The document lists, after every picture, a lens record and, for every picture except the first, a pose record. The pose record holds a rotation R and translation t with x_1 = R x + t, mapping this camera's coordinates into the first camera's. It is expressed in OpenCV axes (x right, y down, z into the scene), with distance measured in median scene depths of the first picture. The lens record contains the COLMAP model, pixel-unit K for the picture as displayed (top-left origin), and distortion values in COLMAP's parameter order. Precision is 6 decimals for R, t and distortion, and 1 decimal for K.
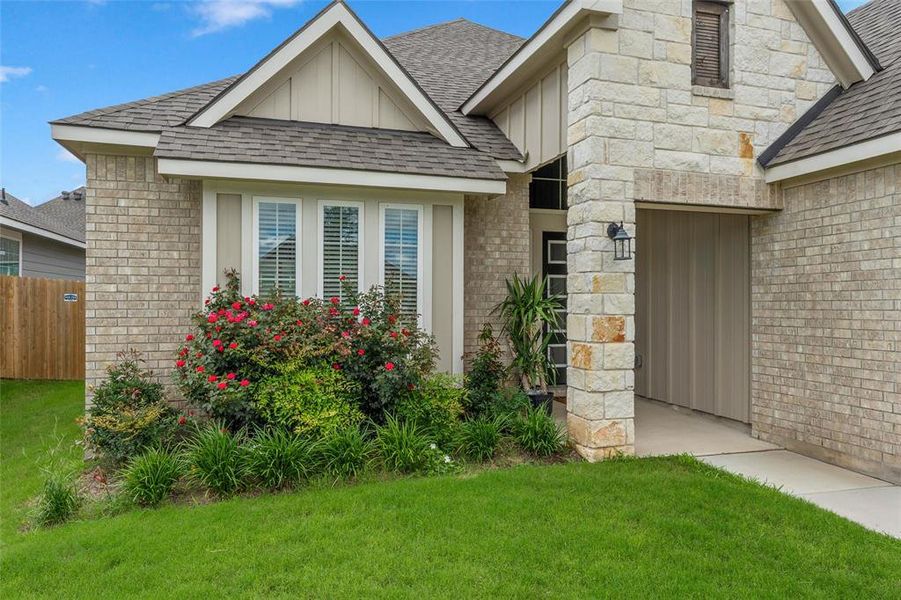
lens RADIAL K [[619.1, 0, 454.7], [0, 619.1, 296.6], [0, 0, 1]] dist [0.007028, -0.004642]
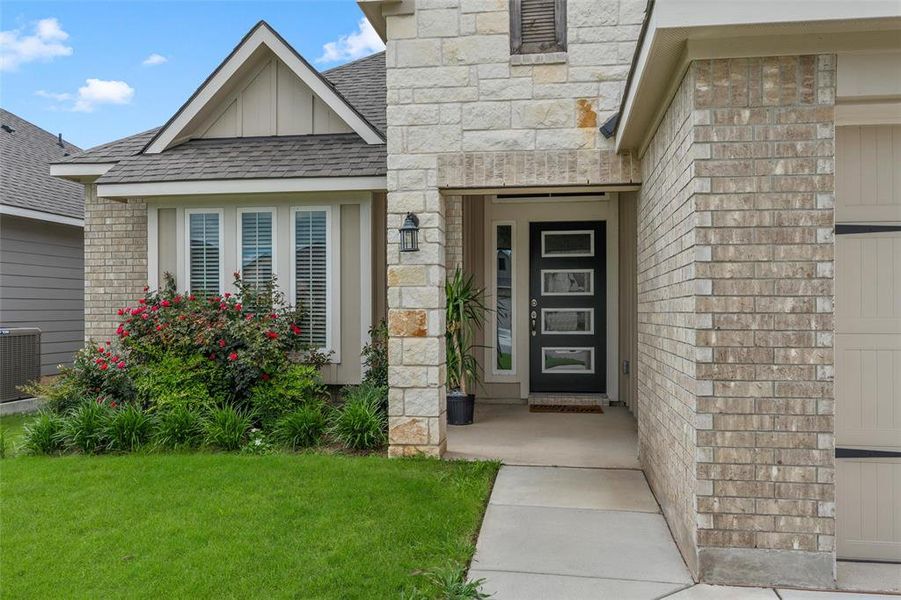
lens RADIAL K [[706.6, 0, 449.5], [0, 706.6, 303.3], [0, 0, 1]] dist [0.002223, -0.002983]
pose [[0.900200, -0.008286, -0.435398, 0.725844], [0.007597, 0.999966, -0.003324, 0.023260], [0.435410, -0.000315, 0.900232, 0.030300]]
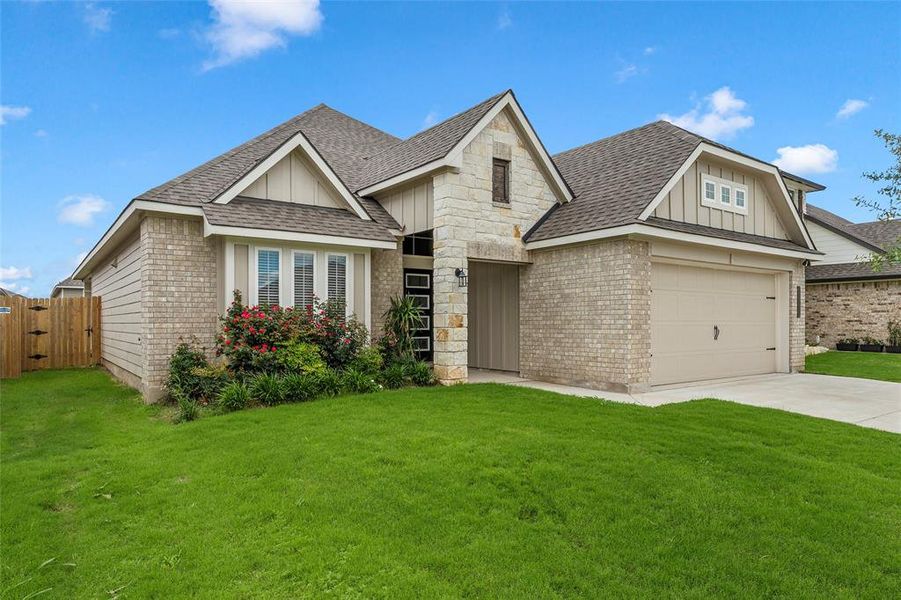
lens RADIAL K [[576.6, 0, 456.8], [0, 576.6, 317.3], [0, 0, 1]] dist [-0.001927, 0.000560]
pose [[0.943530, -0.002572, 0.331278, -0.344202], [0.003173, 0.999994, -0.001271, 0.039733], [-0.331273, 0.002251, 0.943532, -0.720284]]
